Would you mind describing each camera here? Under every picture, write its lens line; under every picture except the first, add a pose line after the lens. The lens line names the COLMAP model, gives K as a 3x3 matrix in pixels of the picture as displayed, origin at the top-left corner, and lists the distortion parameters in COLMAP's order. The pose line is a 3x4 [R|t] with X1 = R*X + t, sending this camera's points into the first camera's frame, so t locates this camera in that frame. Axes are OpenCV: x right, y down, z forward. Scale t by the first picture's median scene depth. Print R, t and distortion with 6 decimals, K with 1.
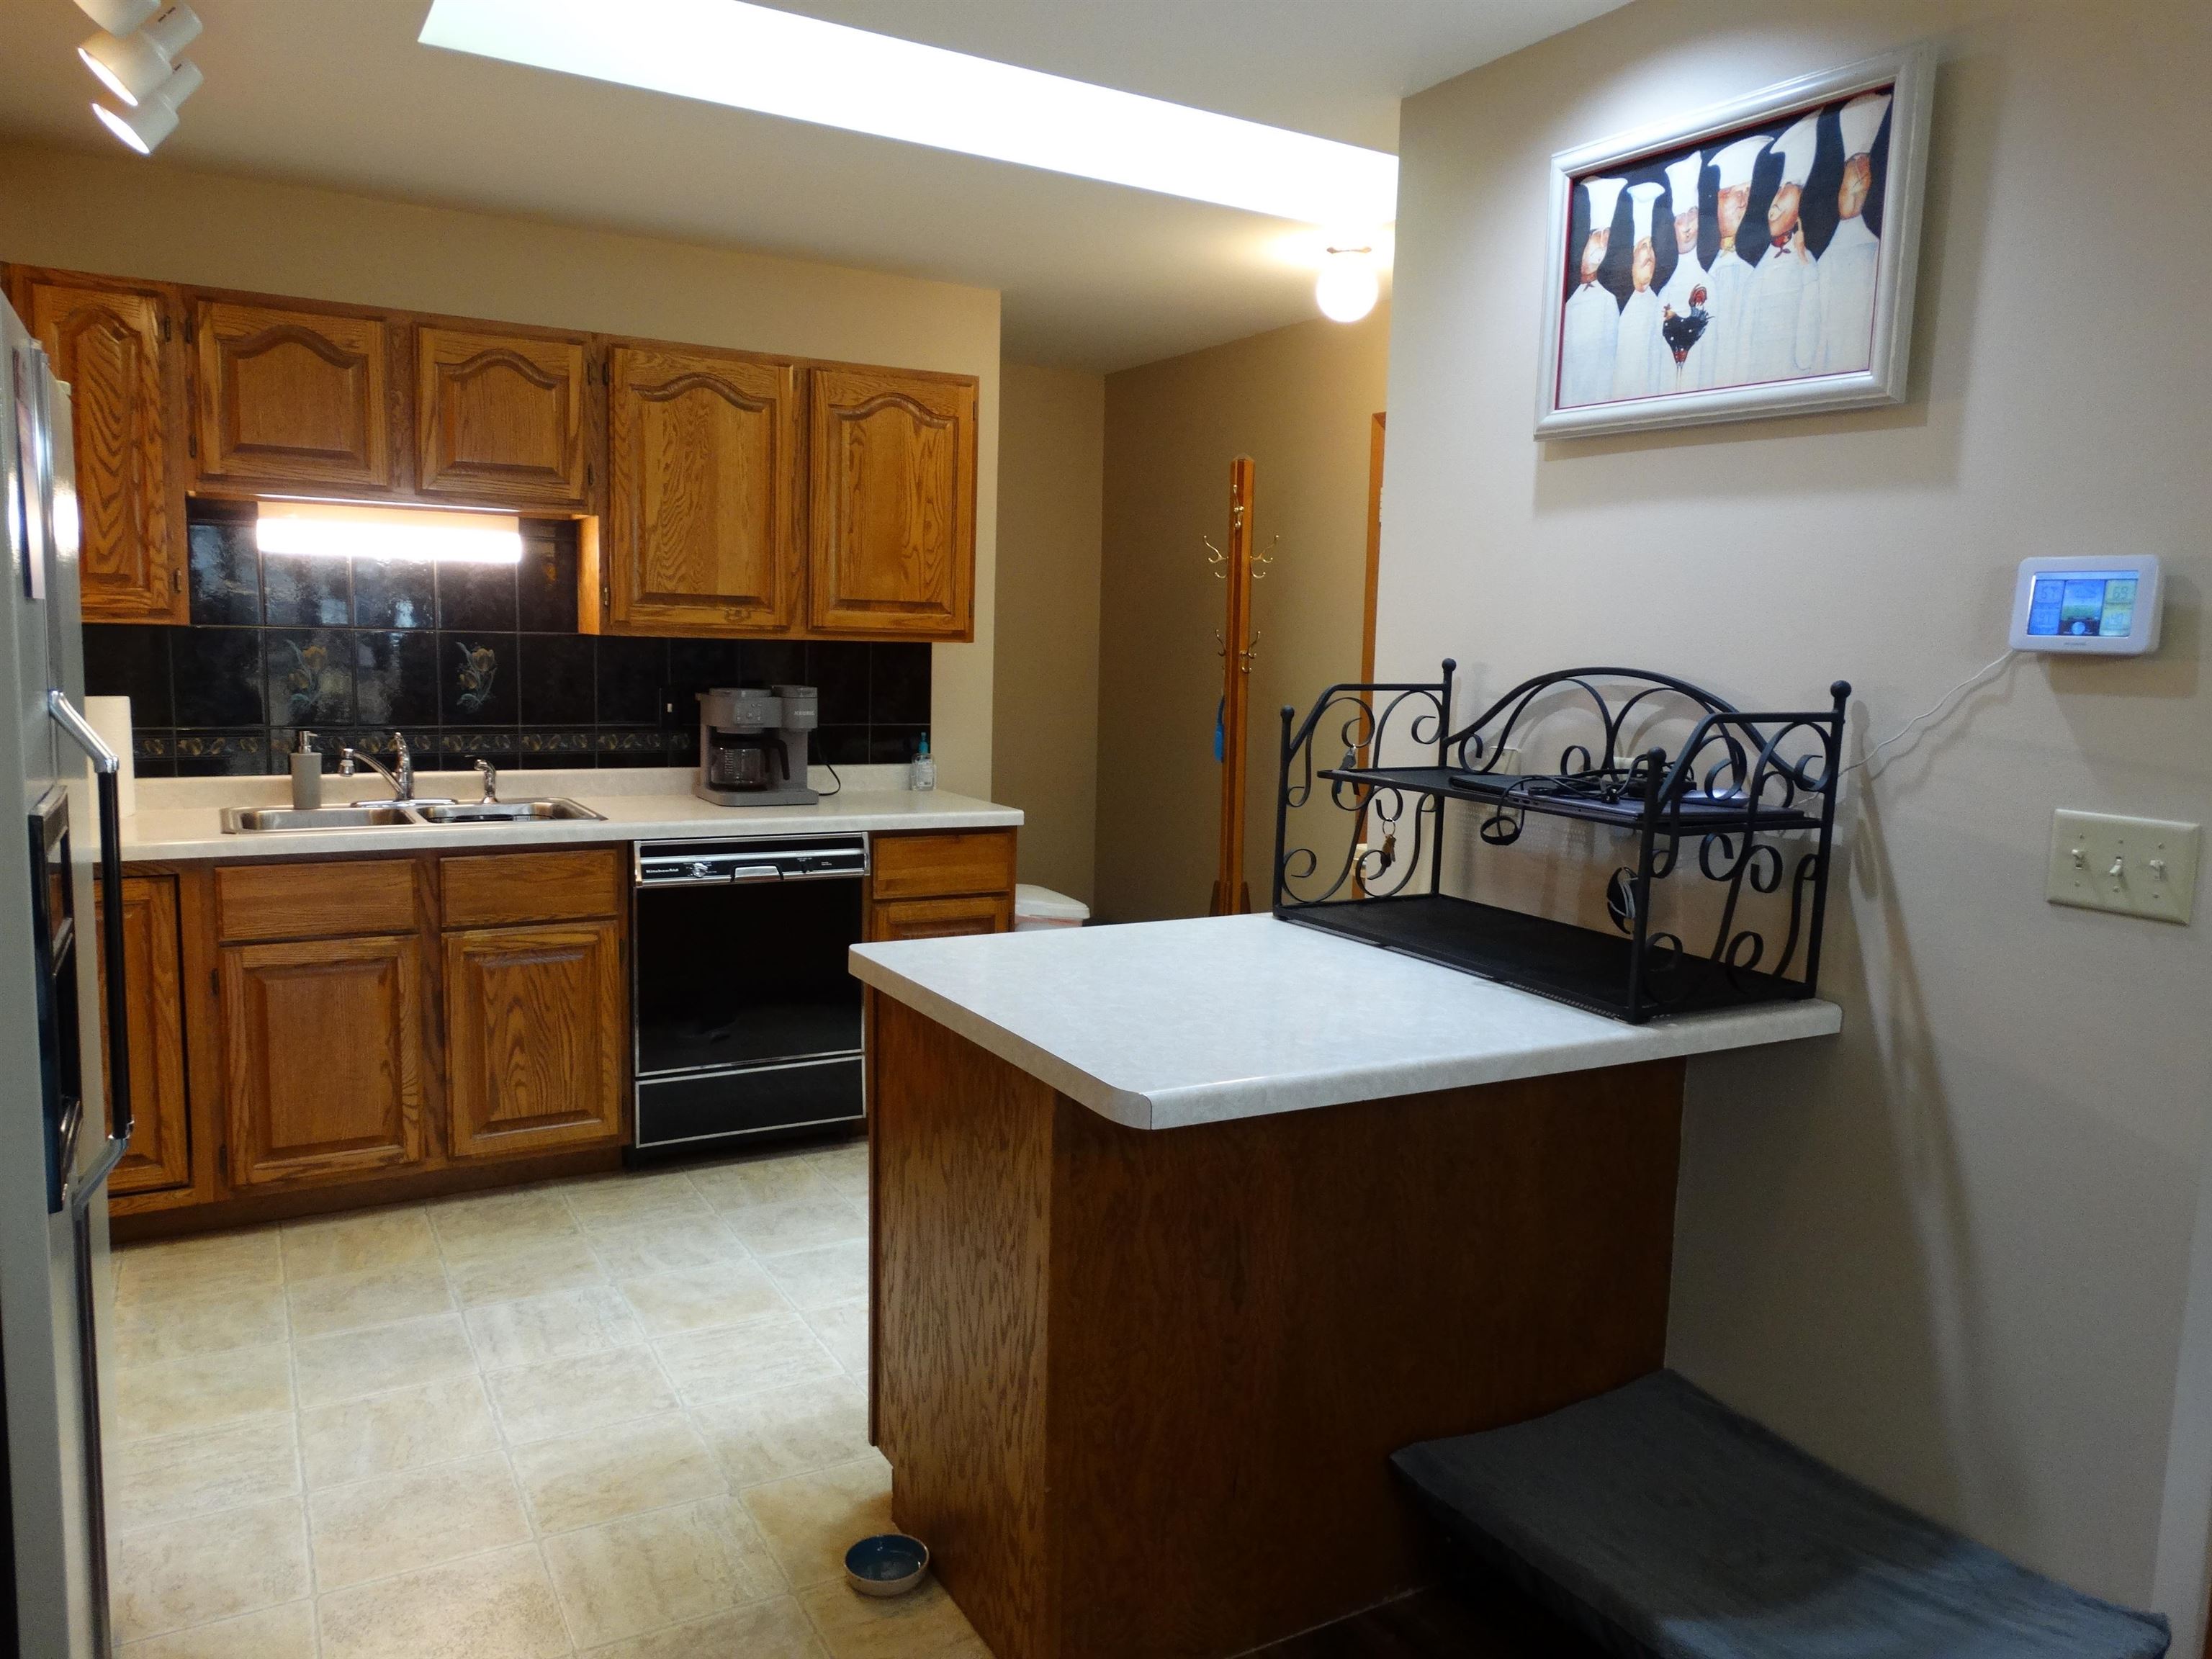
lens RADIAL K [[1558.7, 0, 1113.4], [0, 1558.7, 829.8], [0, 0, 1]] dist [-0.011392, 0.012050]
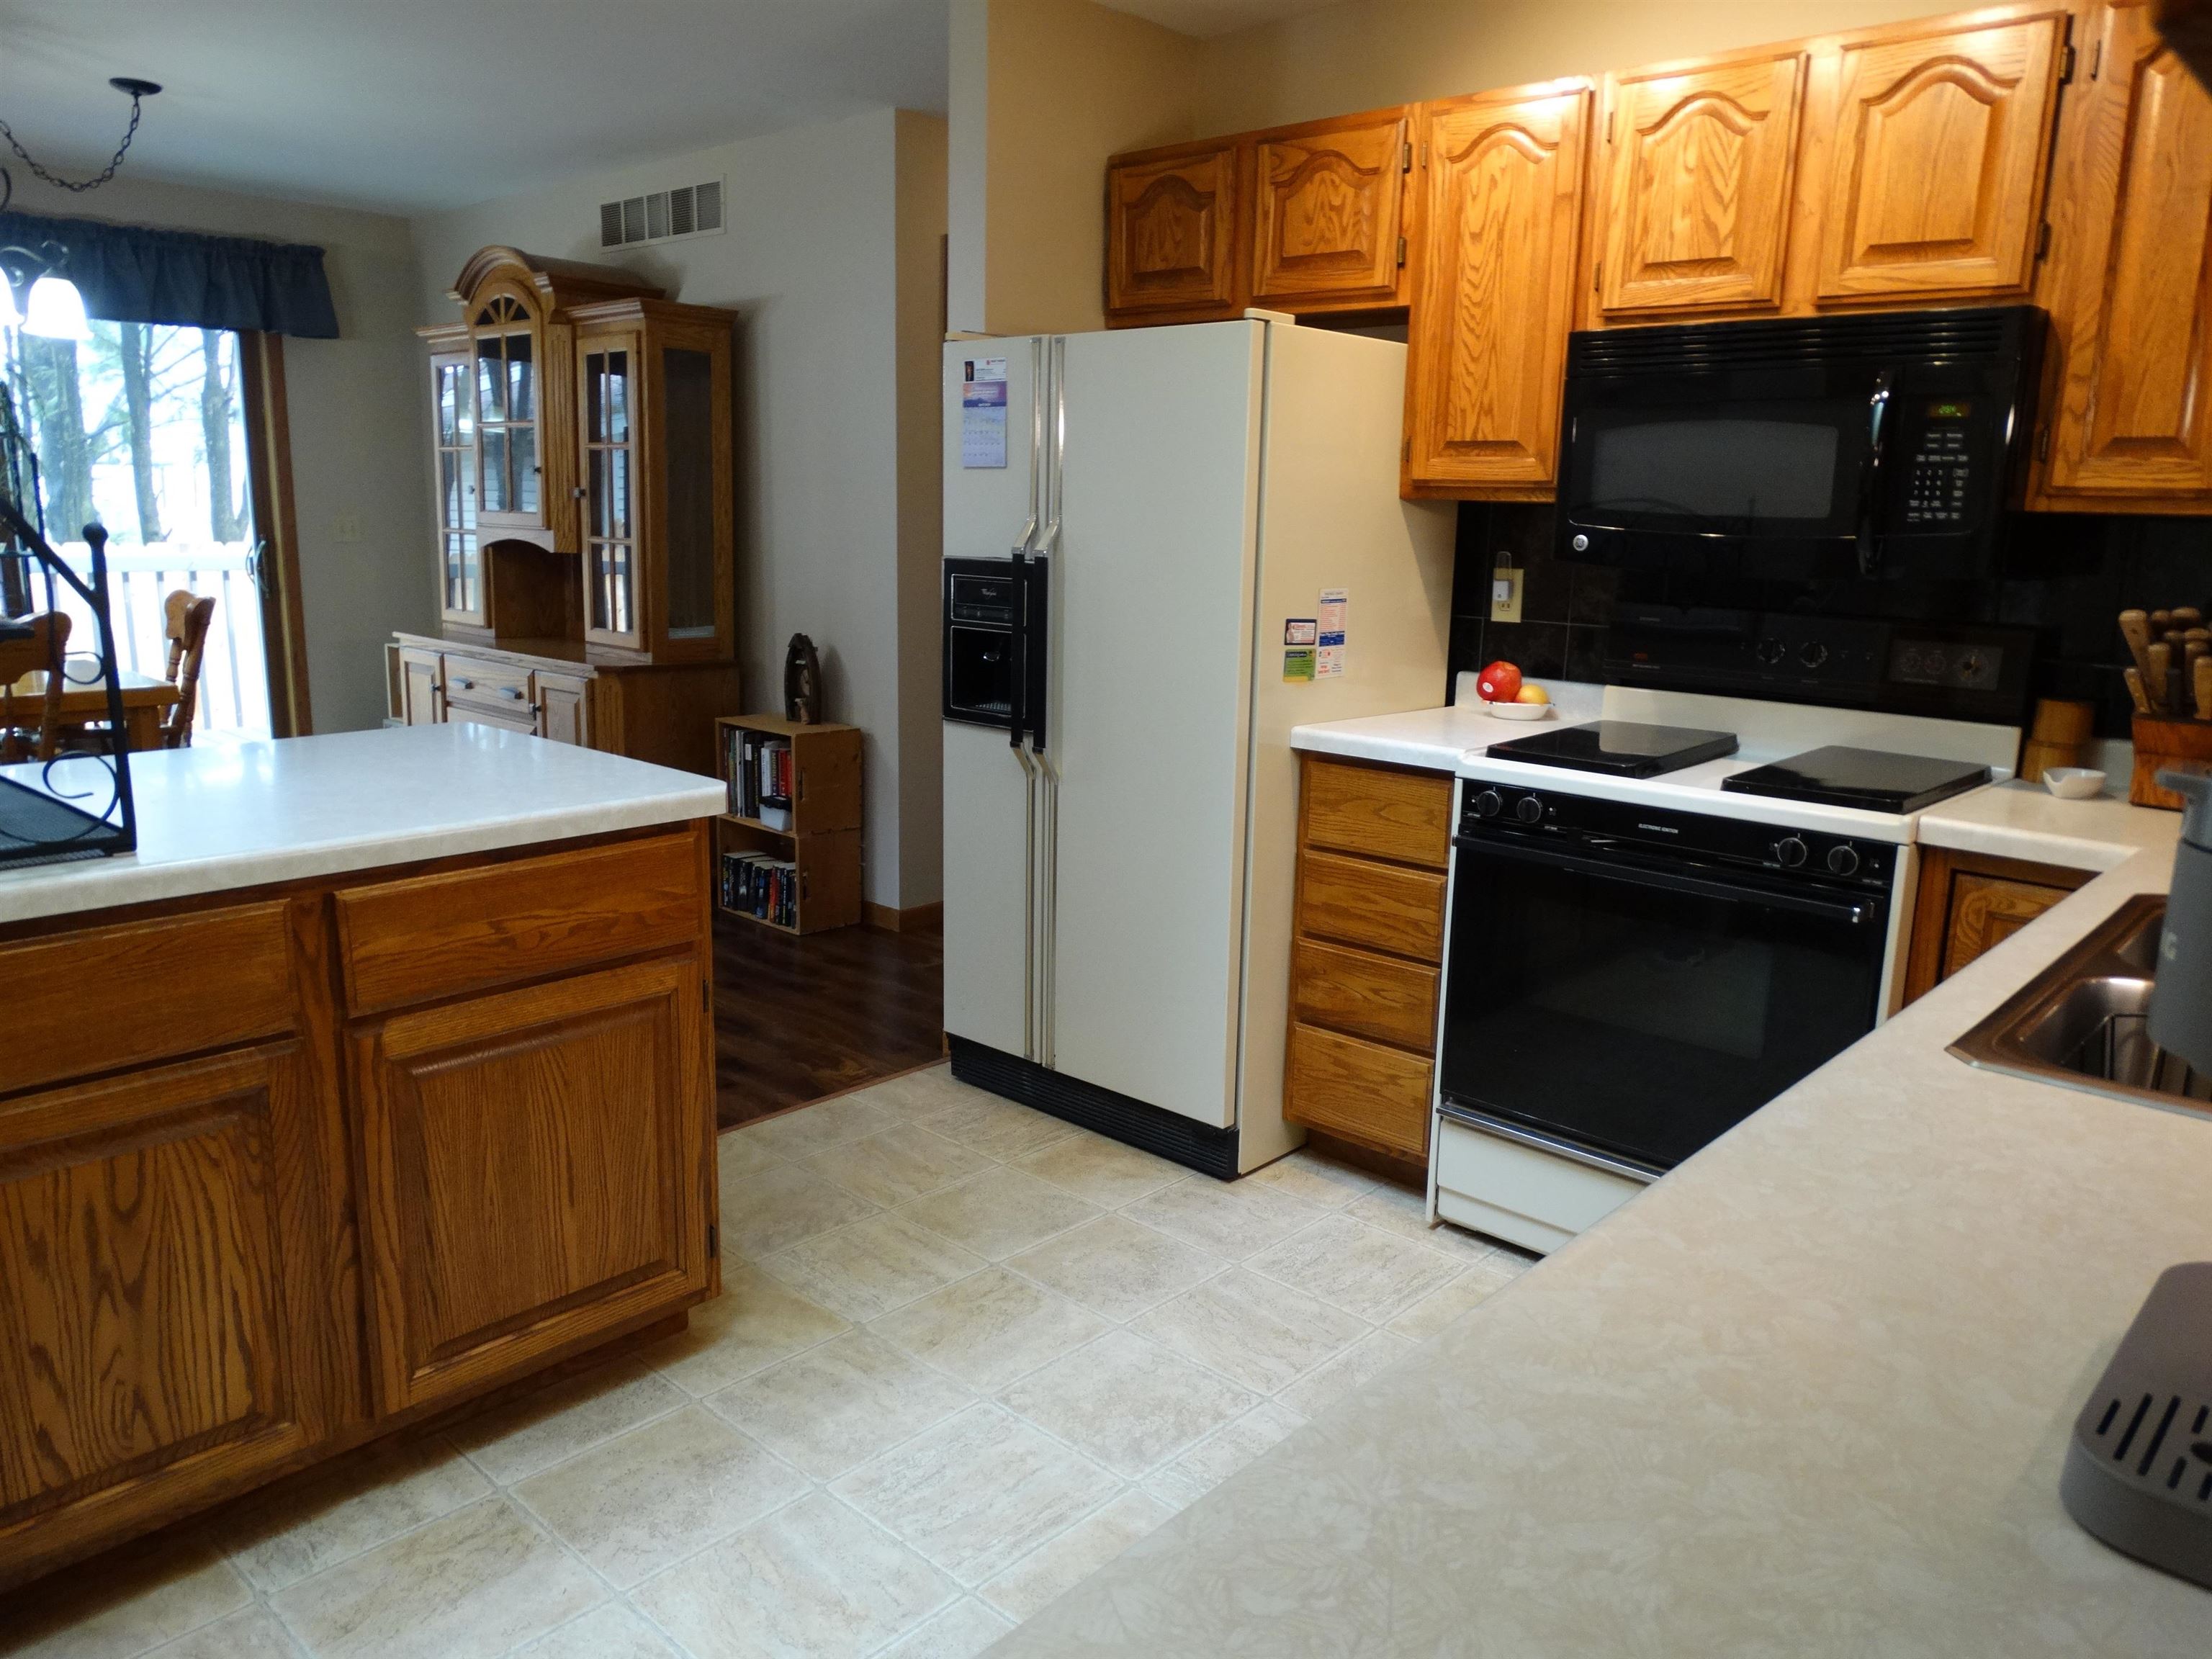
lens RADIAL K [[1558.7, 0, 1118.3], [0, 1558.7, 810.9], [0, 0, 1]] dist [-0.011392, 0.012050]
pose [[-0.949002, 0.014695, -0.314926, -0.062773], [-0.084617, 0.950390, 0.299331, -0.148271], [0.303701, 0.310714, -0.900679, 1.304487]]
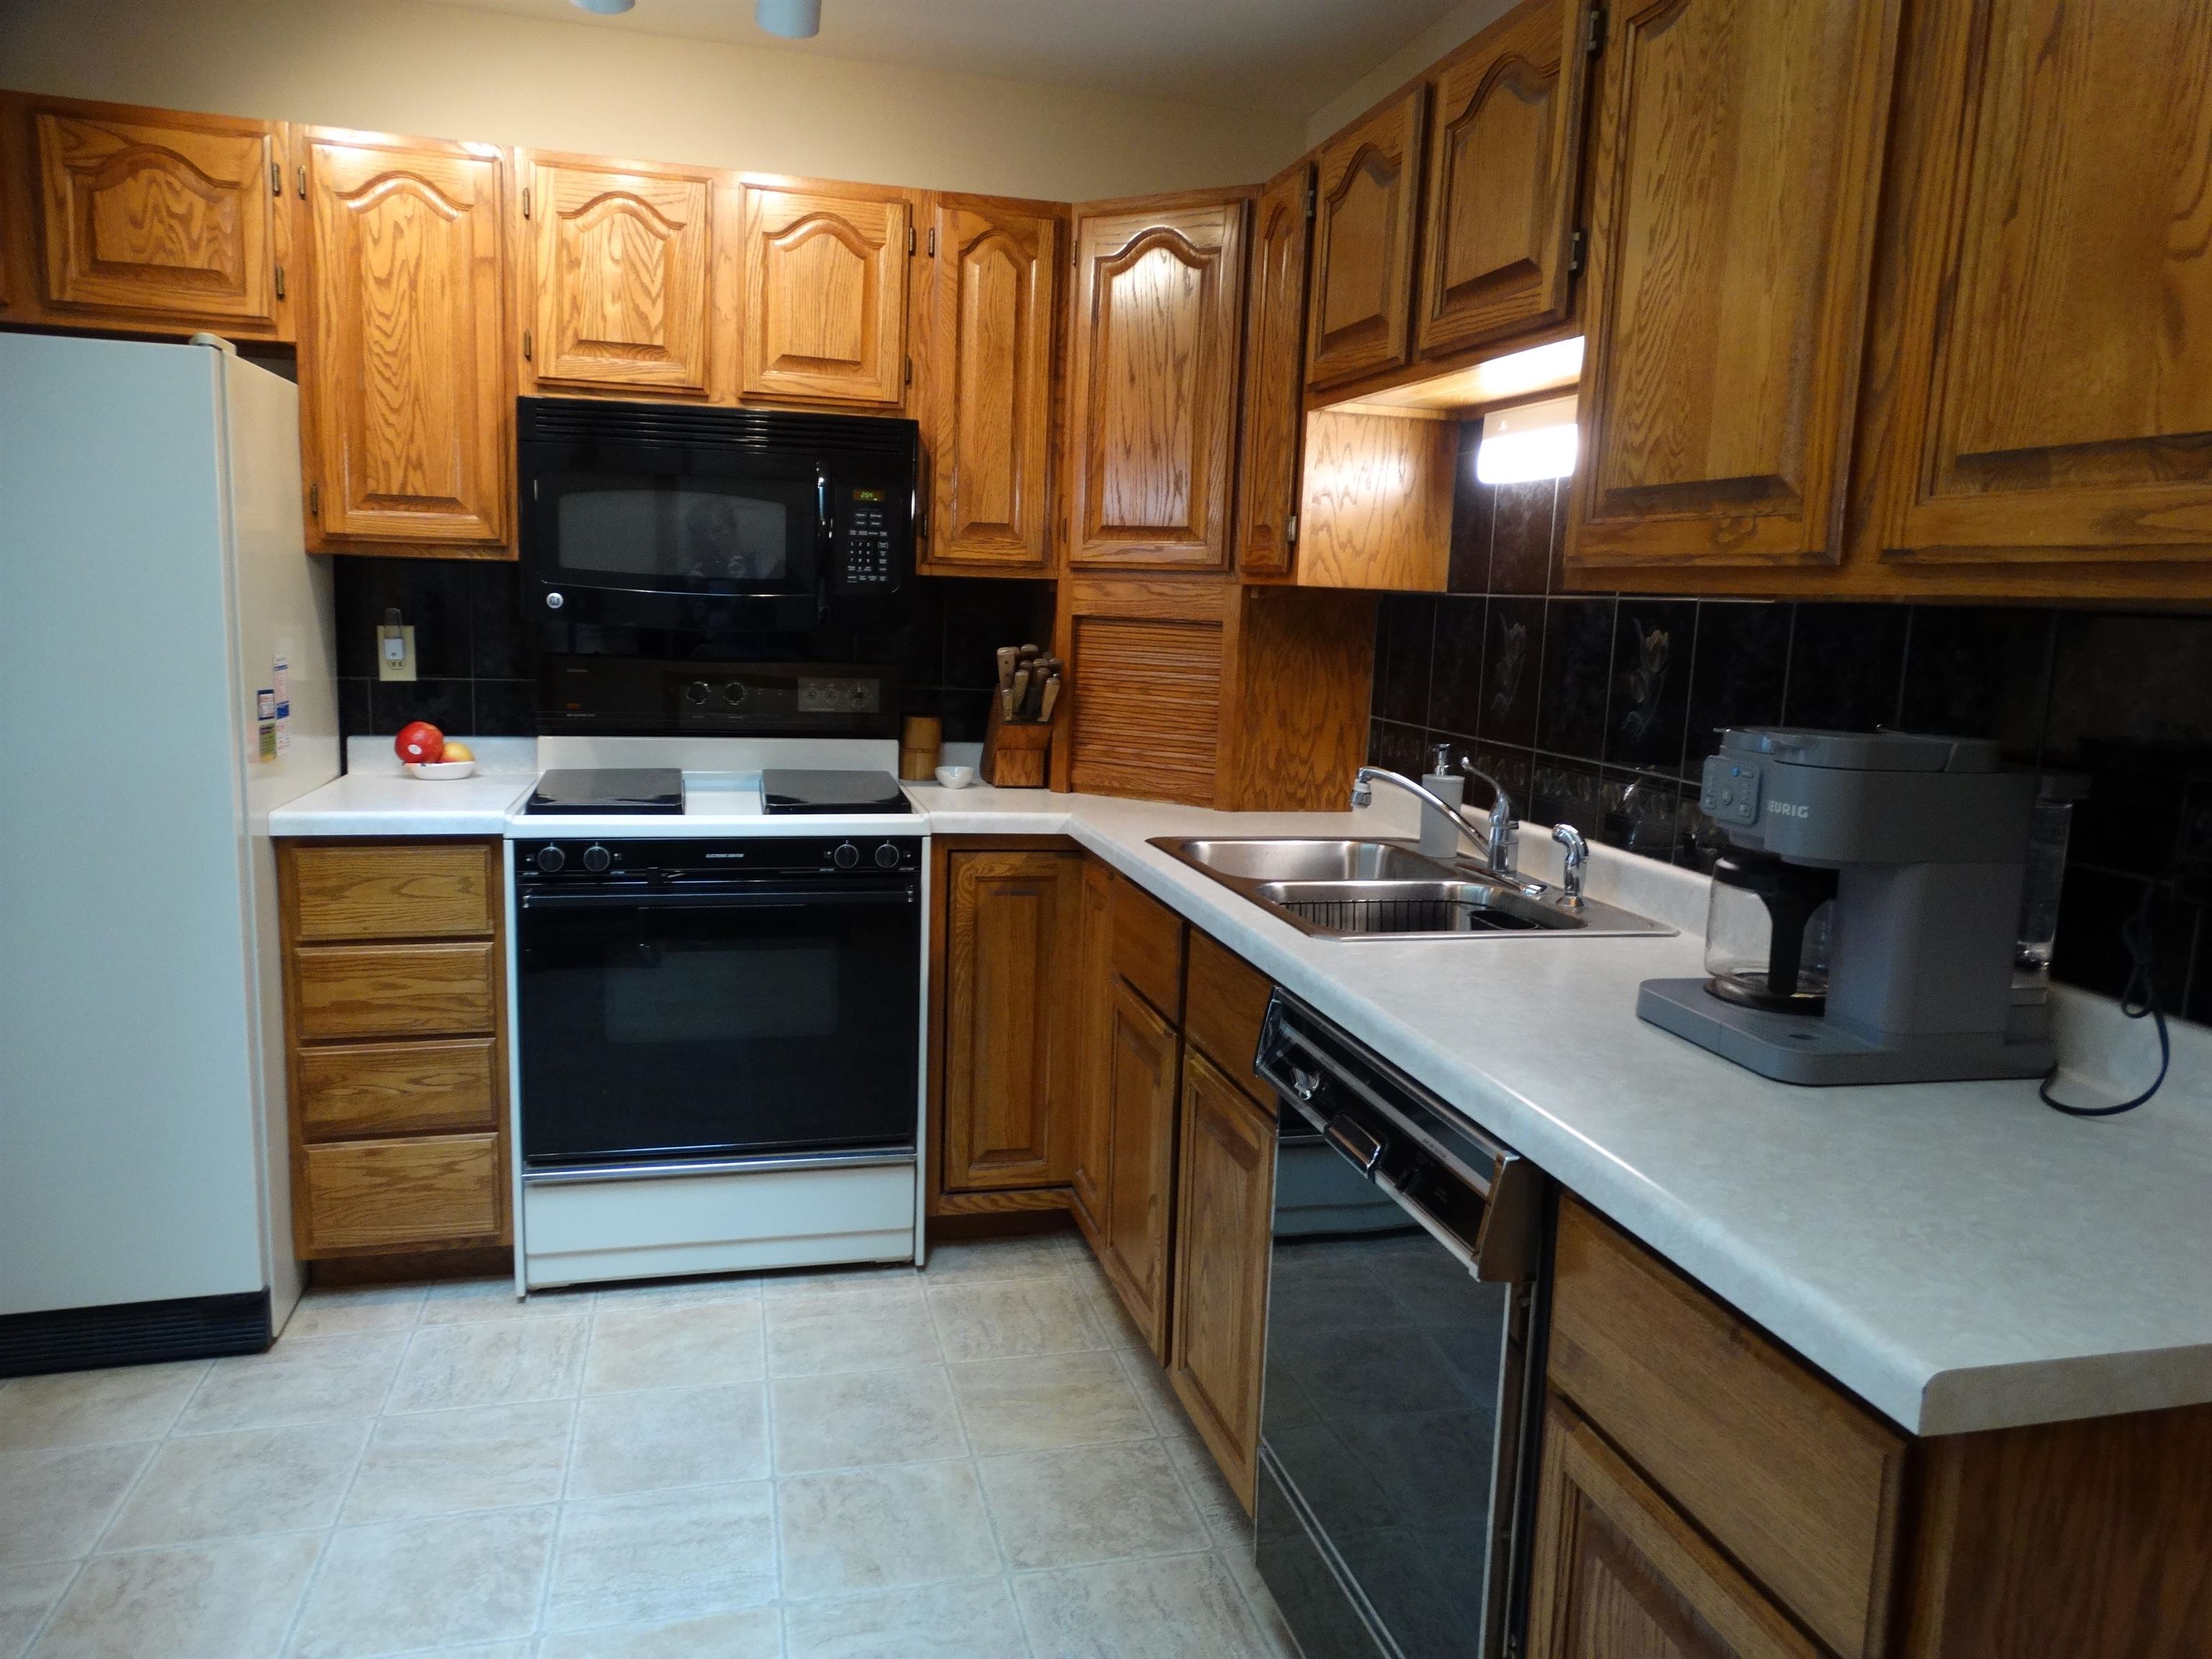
lens RADIAL K [[1558.7, 0, 1119.3], [0, 1558.7, 819.6], [0, 0, 1]] dist [-0.011392, 0.012050]
pose [[-0.250365, 0.107149, -0.962204, 0.192370], [-0.160691, 0.975473, 0.150439, -0.118990], [0.954723, 0.192282, -0.227006, 1.111288]]
